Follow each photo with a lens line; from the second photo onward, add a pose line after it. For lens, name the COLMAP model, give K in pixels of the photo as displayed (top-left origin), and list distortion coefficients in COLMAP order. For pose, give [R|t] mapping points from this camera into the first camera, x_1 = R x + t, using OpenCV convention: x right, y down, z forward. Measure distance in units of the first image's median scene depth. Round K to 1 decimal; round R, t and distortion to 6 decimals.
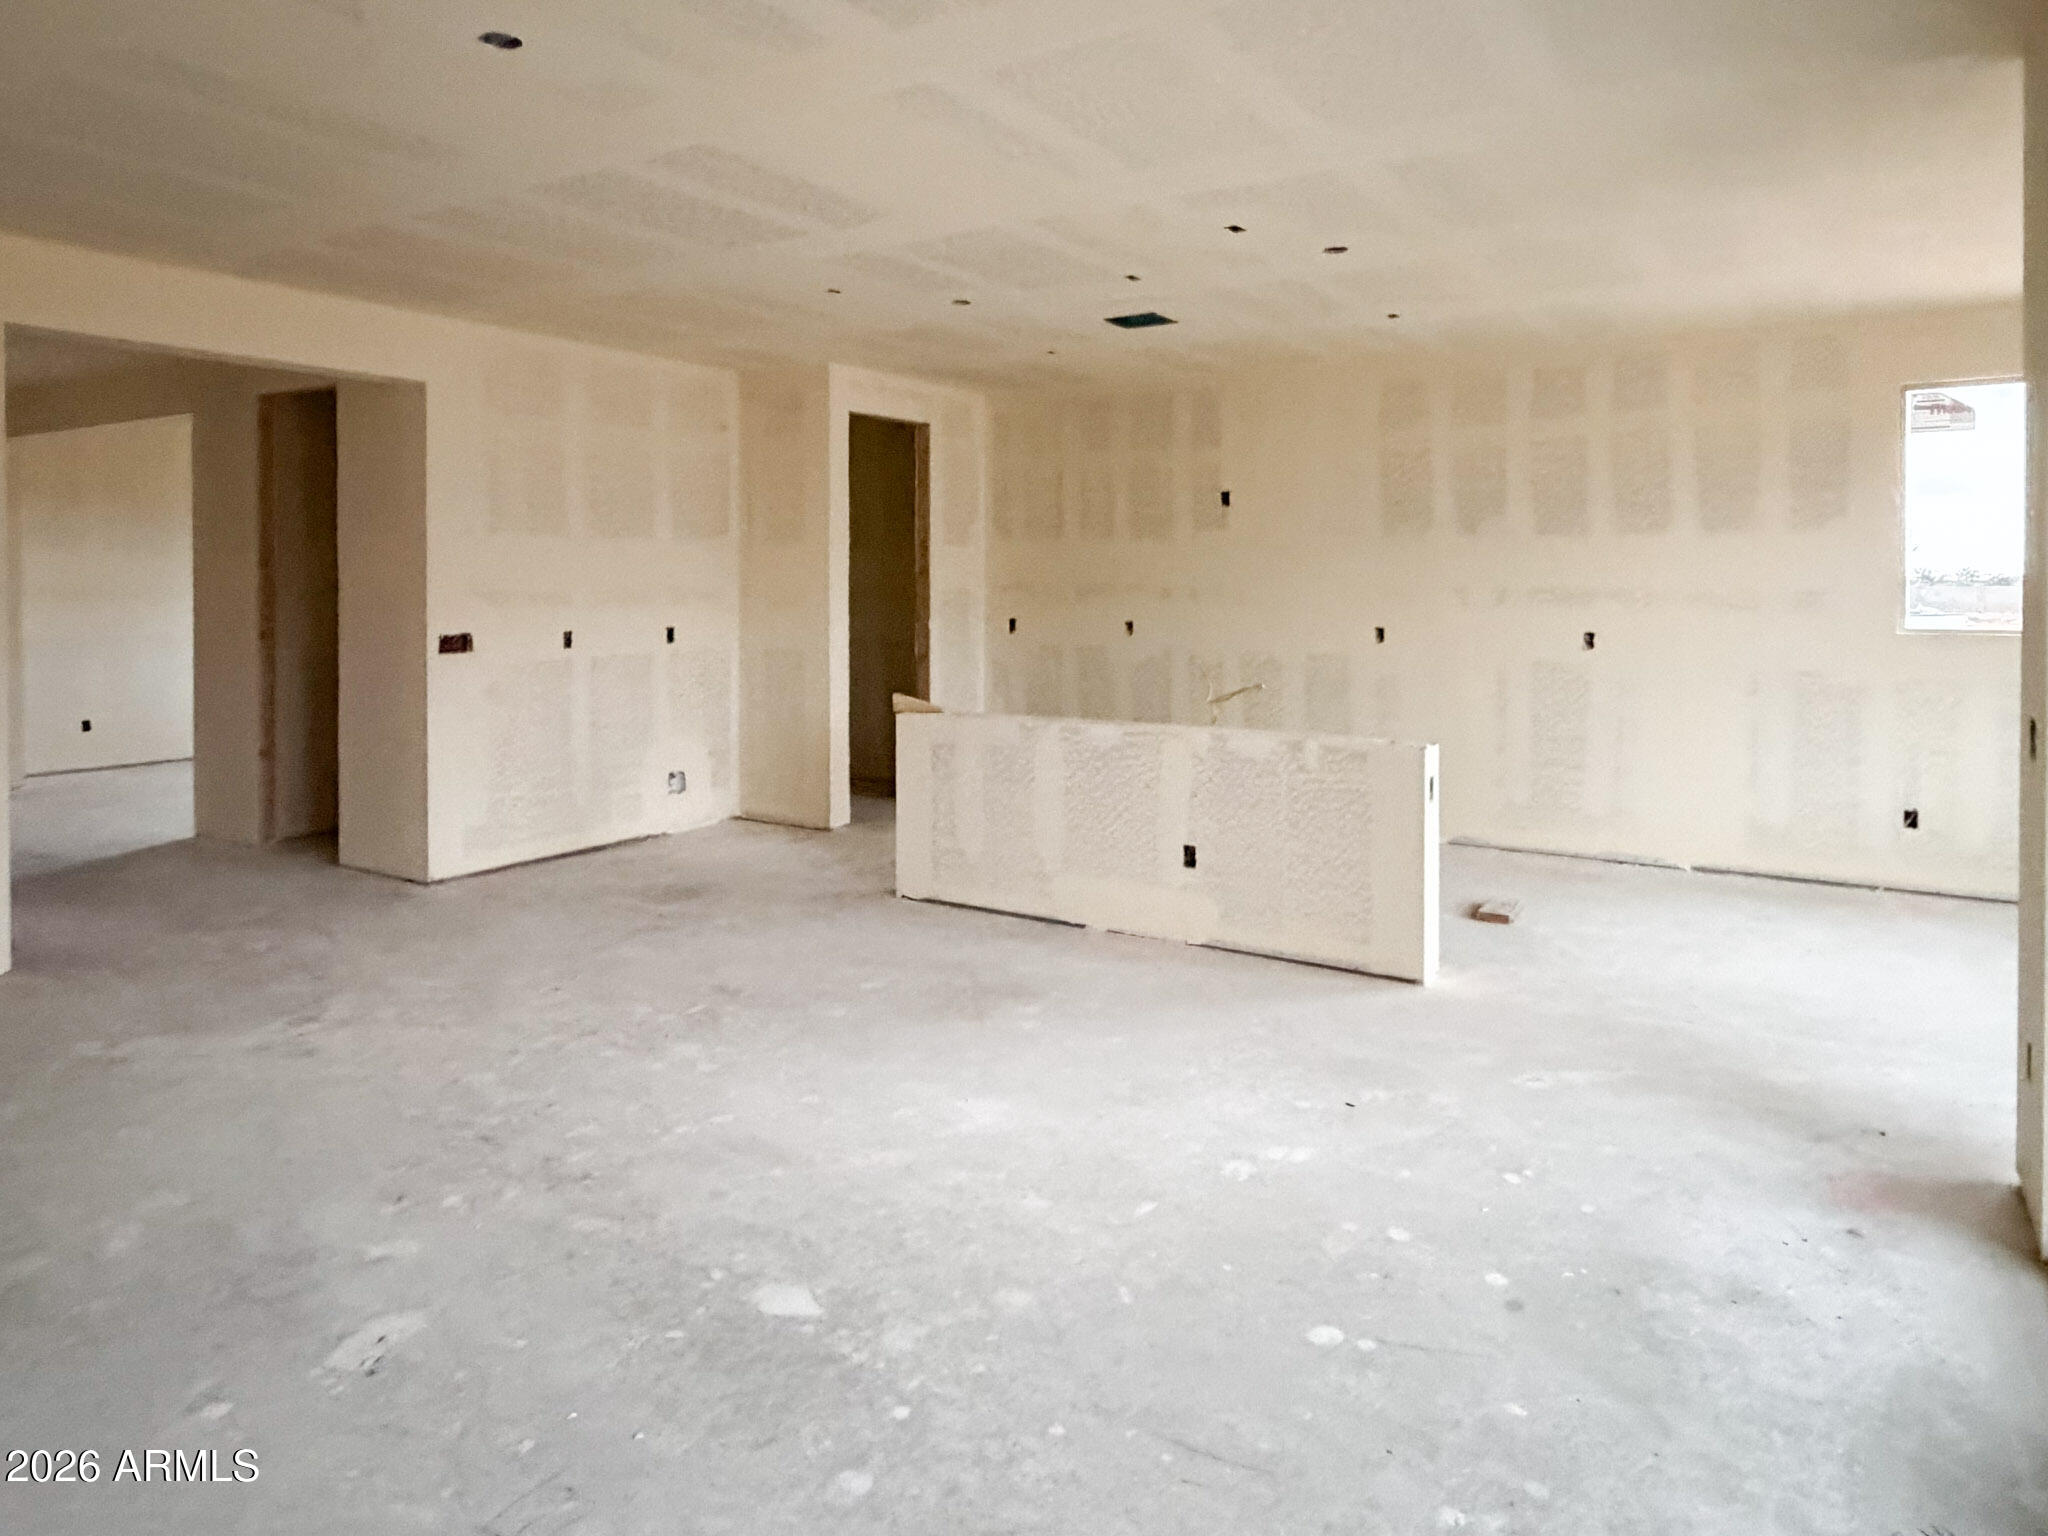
lens RADIAL K [[1255.8, 0, 1024.0], [0, 1255.8, 768.0], [0, 0, 1]] dist [-0.002947, -0.001580]
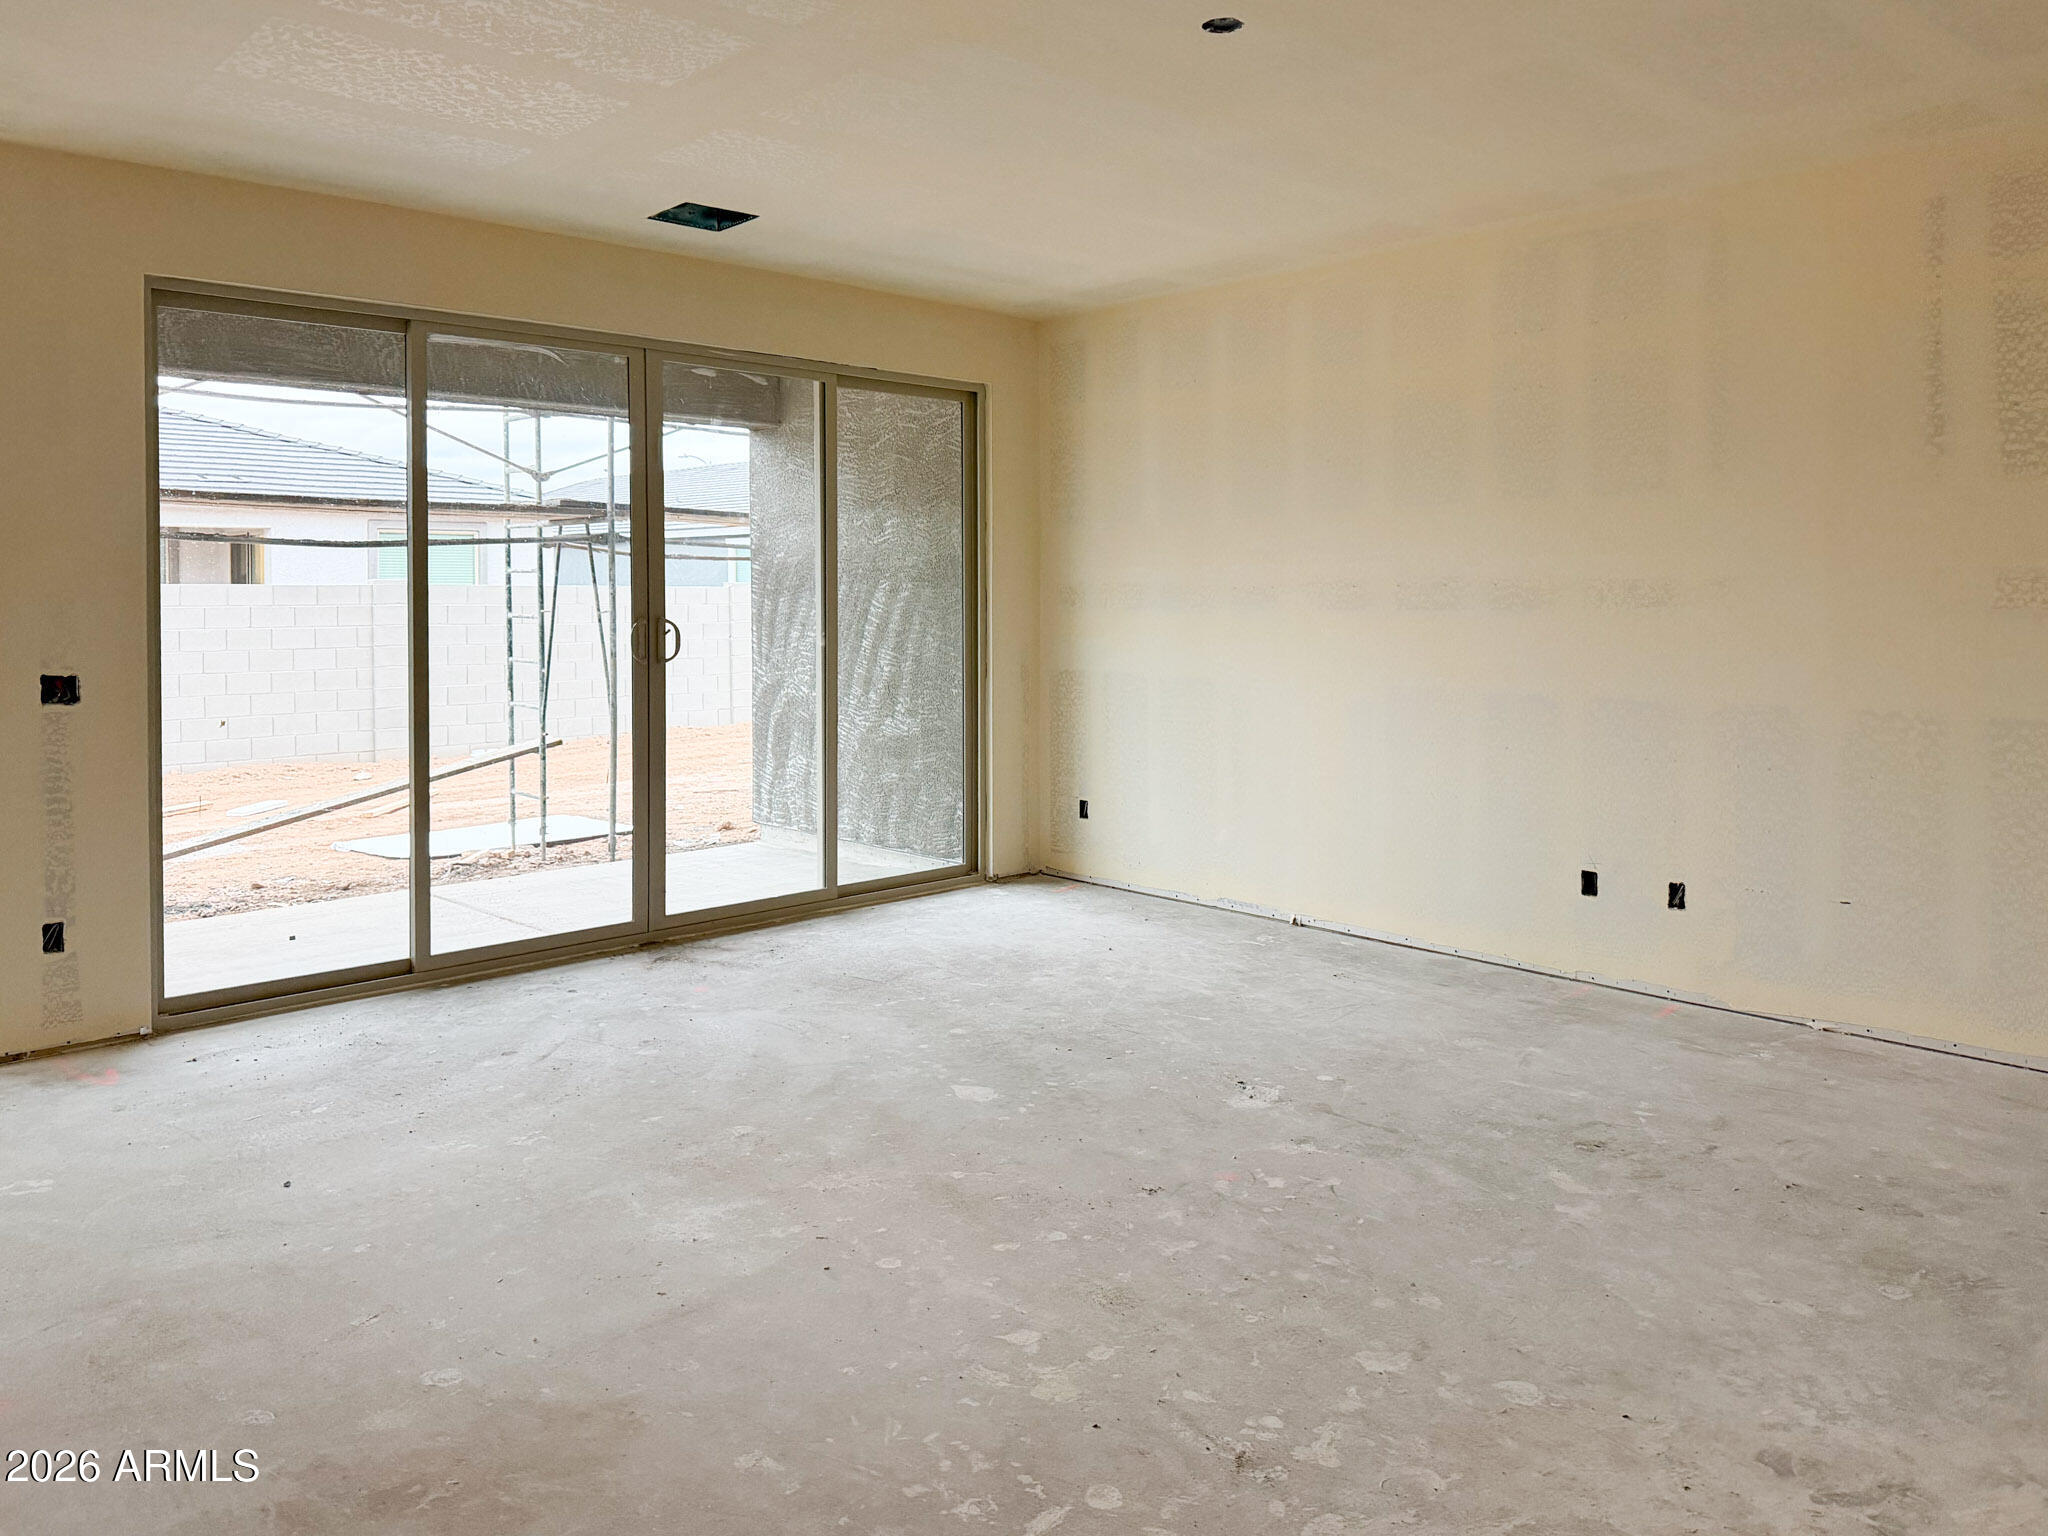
lens RADIAL K [[1481.8, 0, 1024.0], [0, 1481.8, 768.0], [0, 0, 1]] dist [0.099119, -0.138309]
pose [[-0.966612, -0.022029, 0.255297, -0.639777], [0.045401, 0.965812, 0.255238, -0.324474], [-0.252191, 0.258307, -0.932565, 2.375870]]
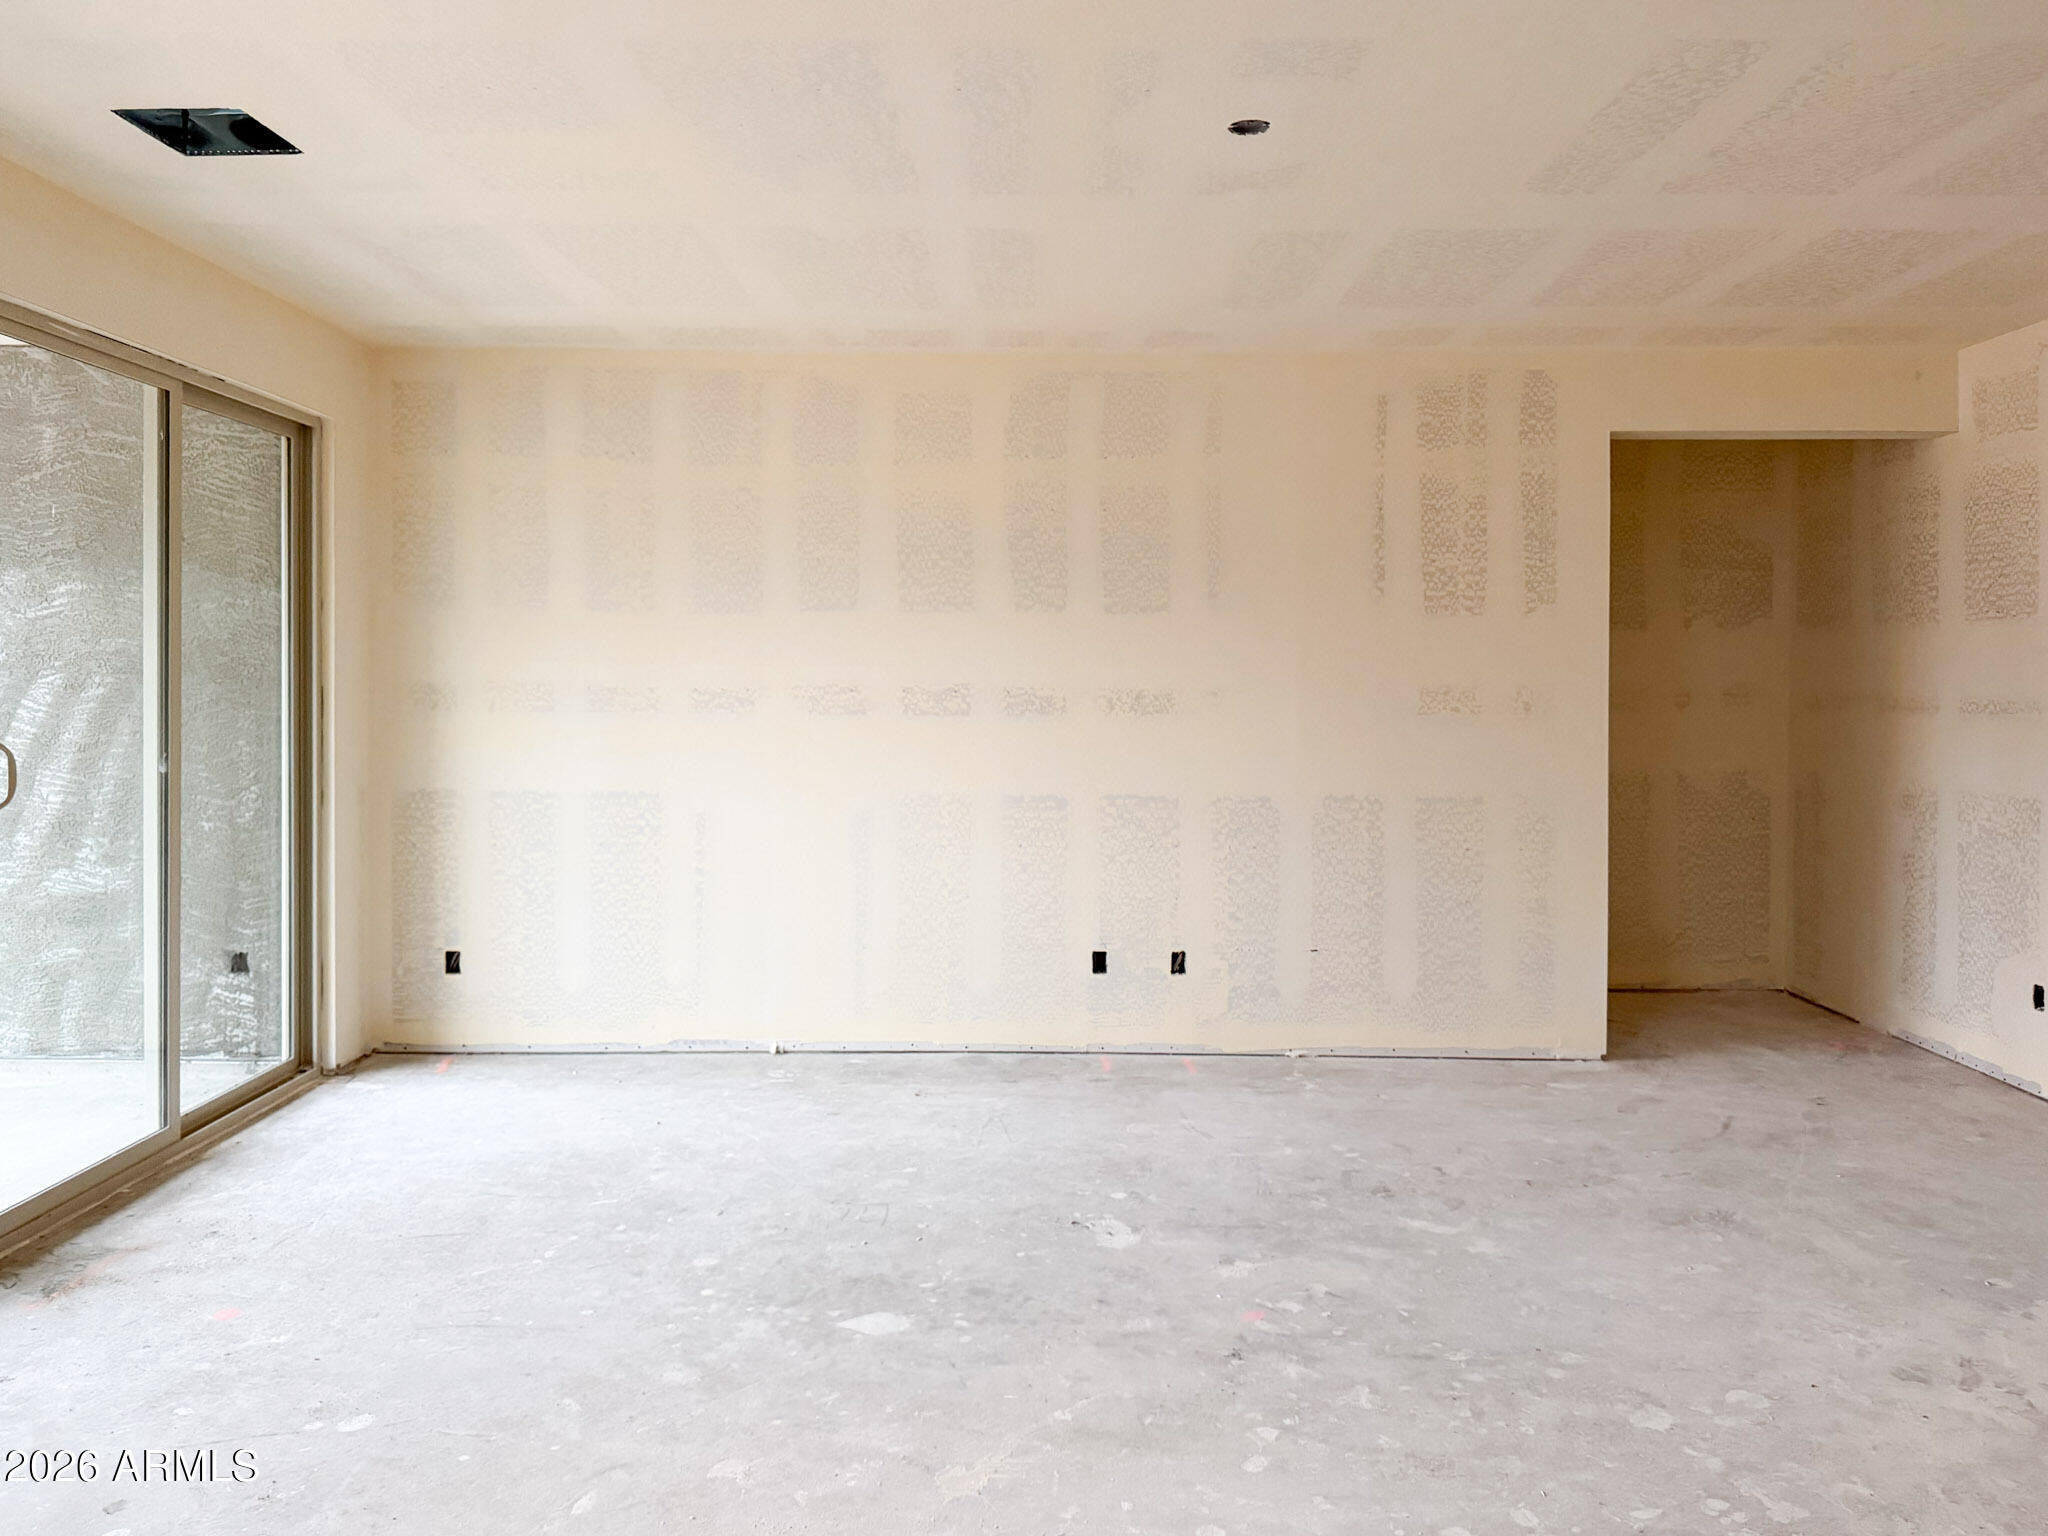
lens RADIAL K [[1490.2, 0, 1026.8], [0, 1490.2, 819.4], [0, 0, 1]] dist [0.036357, -0.031734]
pose [[-0.845709, 0.052948, -0.531011, 0.375597], [-0.080161, 0.971170, 0.224506, -0.316044], [0.527589, 0.232433, -0.817083, 2.026345]]
